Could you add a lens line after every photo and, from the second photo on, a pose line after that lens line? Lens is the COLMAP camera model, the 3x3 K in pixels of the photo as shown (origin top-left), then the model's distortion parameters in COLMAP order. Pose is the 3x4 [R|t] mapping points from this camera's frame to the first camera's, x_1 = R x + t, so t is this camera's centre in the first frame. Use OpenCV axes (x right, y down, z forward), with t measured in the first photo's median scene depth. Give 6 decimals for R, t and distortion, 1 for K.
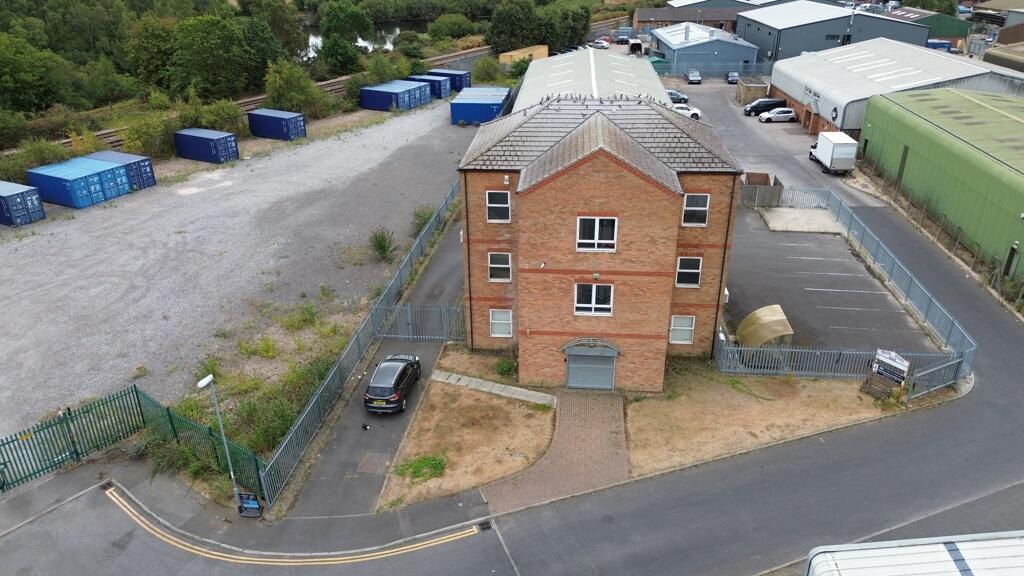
lens RADIAL K [[722.5, 0, 512.0], [0, 722.5, 288.0], [0, 0, 1]] dist [0.085253, -0.097999]
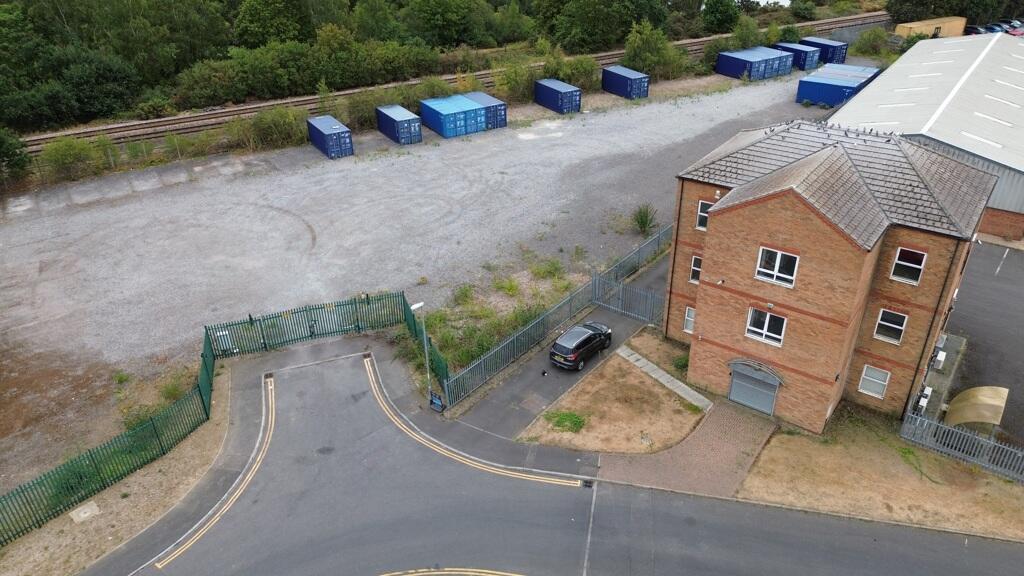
lens RADIAL K [[722.5, 0, 512.0], [0, 722.5, 288.0], [0, 0, 1]] dist [0.085253, -0.097999]
pose [[0.851203, 0.258704, -0.456646, 0.243392], [-0.219725, 0.965811, 0.137586, -0.092433], [0.476628, -0.016777, 0.878945, -0.079131]]
